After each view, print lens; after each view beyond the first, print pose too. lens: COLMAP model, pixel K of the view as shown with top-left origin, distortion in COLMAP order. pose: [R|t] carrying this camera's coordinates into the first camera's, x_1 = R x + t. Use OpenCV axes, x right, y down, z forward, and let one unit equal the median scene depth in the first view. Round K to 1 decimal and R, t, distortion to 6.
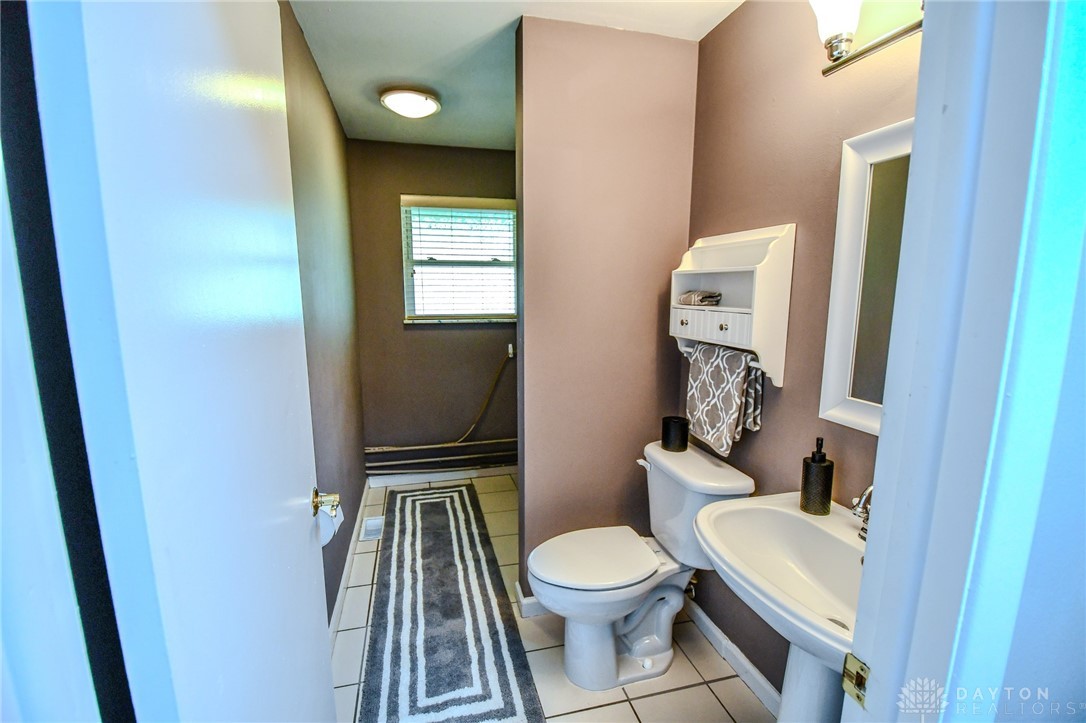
lens RADIAL K [[474.7, 0, 535.9], [0, 474.7, 367.2], [0, 0, 1]] dist [0.016106, -0.022913]
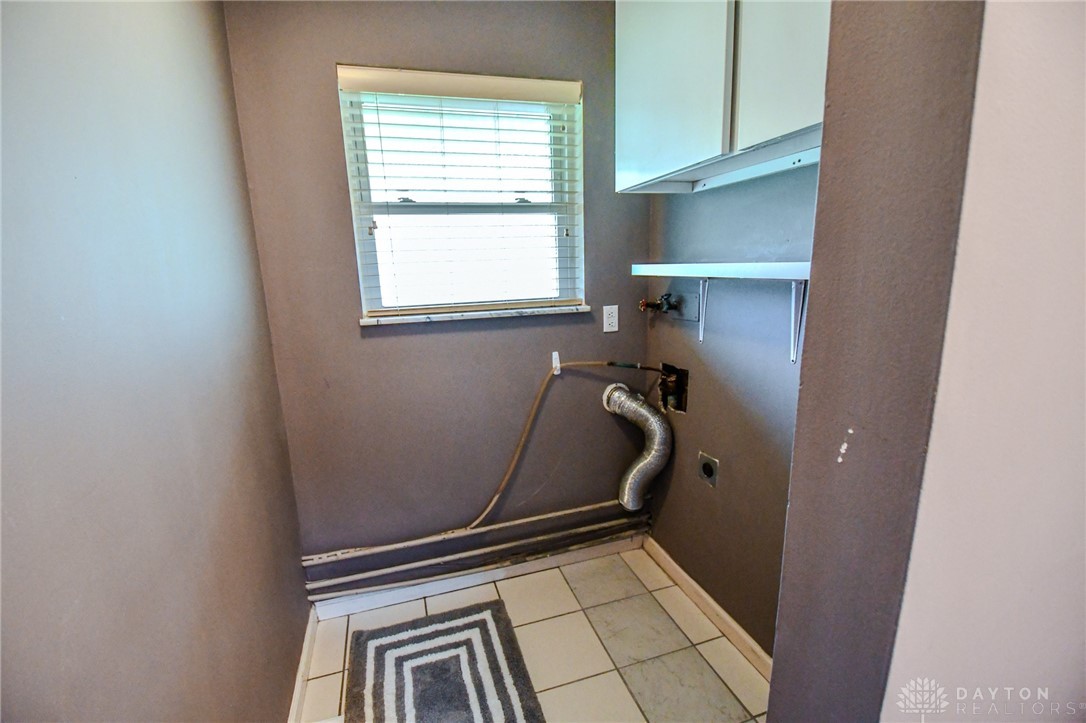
lens RADIAL K [[474.0, 0, 522.9], [0, 474.0, 361.5], [0, 0, 1]] dist [0.014328, 0.000061]
pose [[0.998266, -0.045781, 0.037010, -0.118268], [0.043818, 0.997674, 0.052221, -0.071039], [-0.039315, -0.050509, 0.997949, 0.459399]]
